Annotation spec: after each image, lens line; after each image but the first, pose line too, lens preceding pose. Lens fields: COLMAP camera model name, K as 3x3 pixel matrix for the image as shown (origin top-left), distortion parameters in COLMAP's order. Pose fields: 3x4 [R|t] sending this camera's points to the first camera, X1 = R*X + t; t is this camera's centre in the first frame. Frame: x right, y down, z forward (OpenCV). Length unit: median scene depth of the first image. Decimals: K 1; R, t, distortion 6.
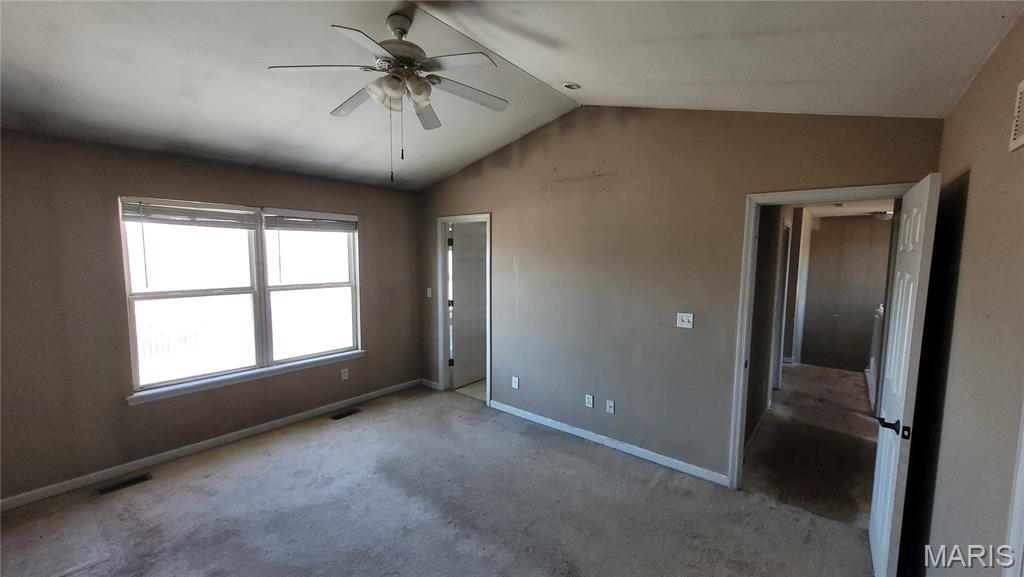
lens RADIAL K [[398.3, 0, 513.5], [0, 398.3, 291.7], [0, 0, 1]] dist [0.010088, 0.000038]
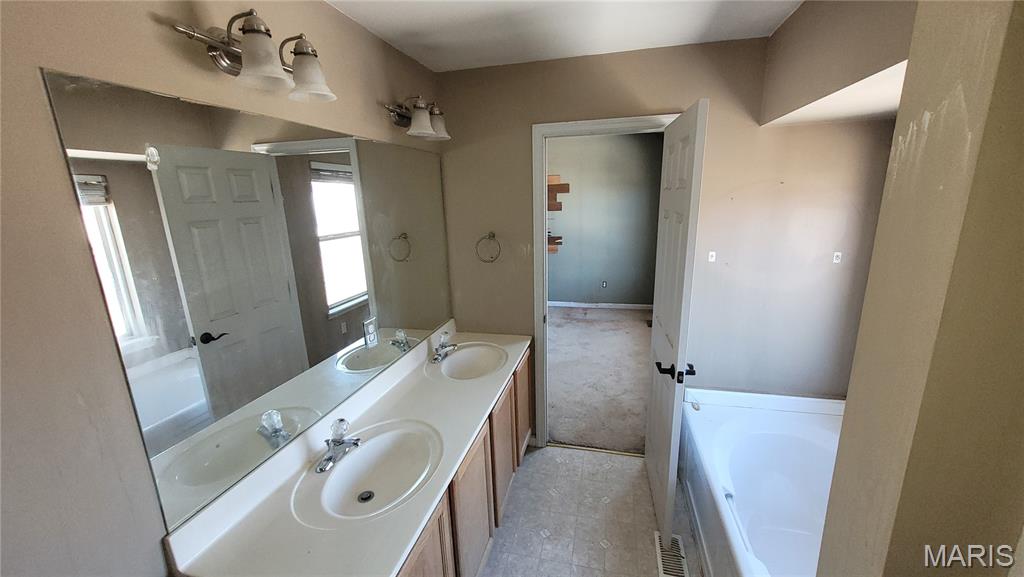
lens RADIAL K [[403.7, 0, 513.1], [0, 403.7, 291.3], [0, 0, 1]] dist [0.001814, -0.000045]
pose [[-0.907510, 0.109713, -0.405448, 0.257945], [-0.021001, 0.952225, 0.304675, -0.162093], [0.419505, 0.285011, -0.861850, 1.738718]]
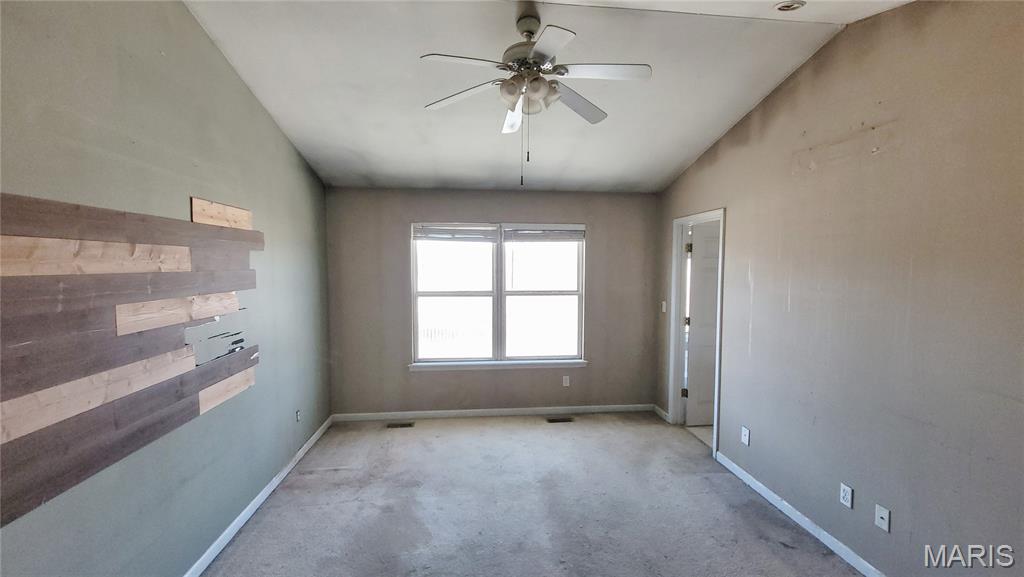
lens RADIAL K [[423.4, 0, 517.3], [0, 423.4, 291.8], [0, 0, 1]] dist [0.011078, -0.000190]
pose [[0.713589, 0.037900, -0.699538, 0.267271], [-0.063402, 0.997932, -0.010609, -0.000729], [0.697689, 0.051923, 0.714516, 0.153113]]
